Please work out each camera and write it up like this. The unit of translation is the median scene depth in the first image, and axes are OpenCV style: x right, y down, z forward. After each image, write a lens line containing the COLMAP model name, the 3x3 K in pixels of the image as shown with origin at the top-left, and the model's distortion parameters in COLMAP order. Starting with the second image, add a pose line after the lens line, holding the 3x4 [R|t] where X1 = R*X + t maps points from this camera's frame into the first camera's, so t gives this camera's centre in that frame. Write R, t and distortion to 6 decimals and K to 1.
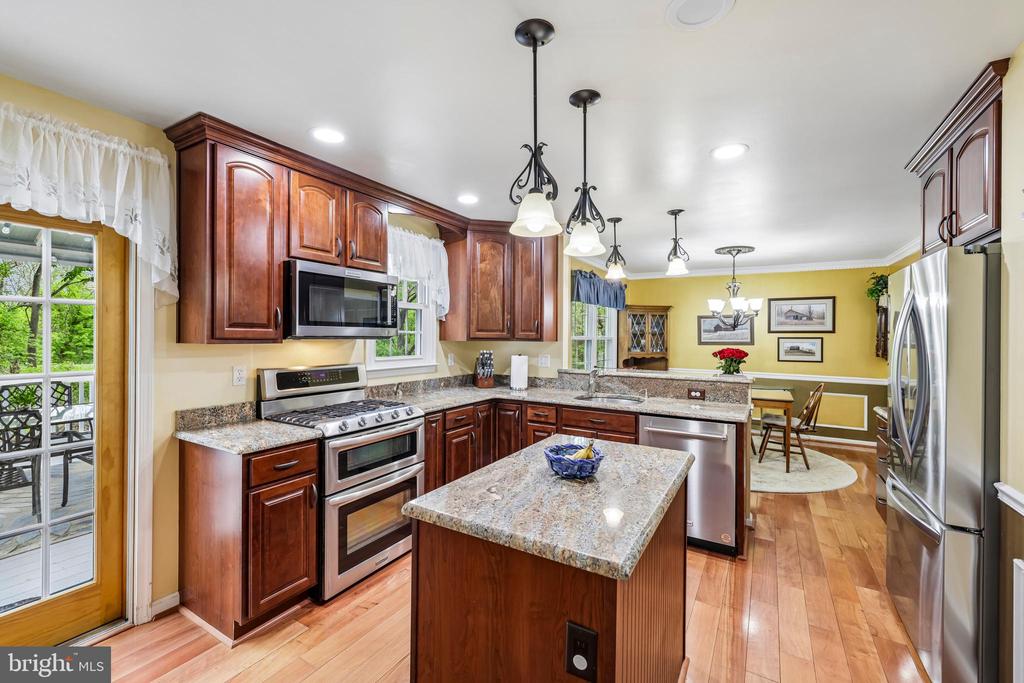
lens RADIAL K [[432.1, 0, 504.1], [0, 432.1, 337.3], [0, 0, 1]] dist [0.002544, -0.000242]
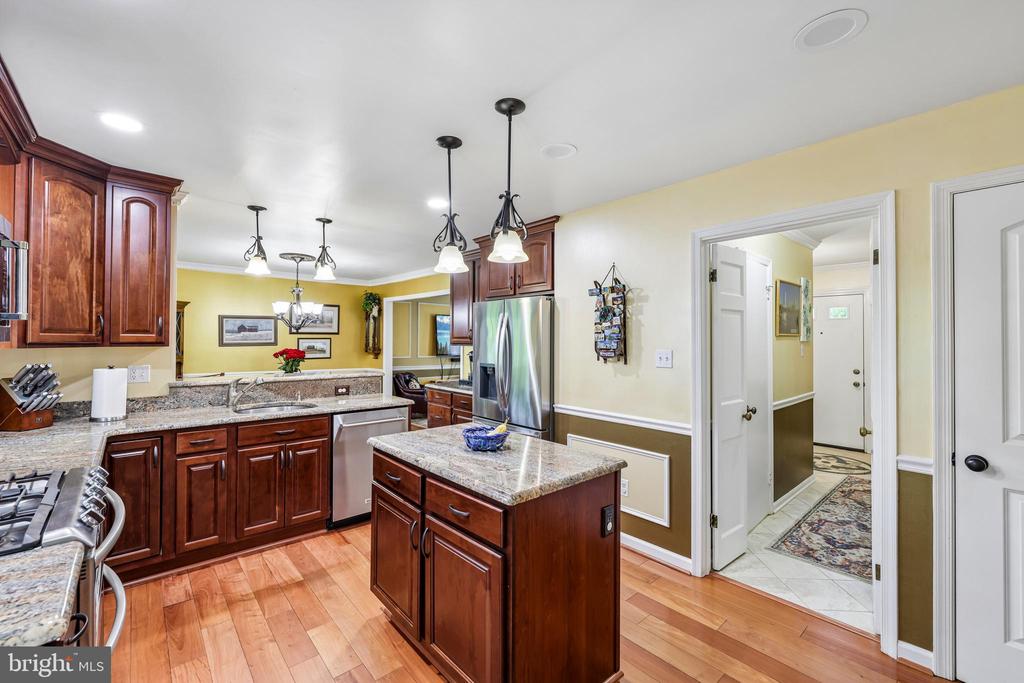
lens RADIAL K [[432.1, 0, 508.1], [0, 432.1, 339.5], [0, 0, 1]] dist [0.002544, -0.000242]
pose [[0.306969, -0.008594, 0.951681, -0.423000], [0.002984, 0.999963, 0.008067, -0.006252], [-0.951715, 0.000363, 0.306984, 0.225204]]
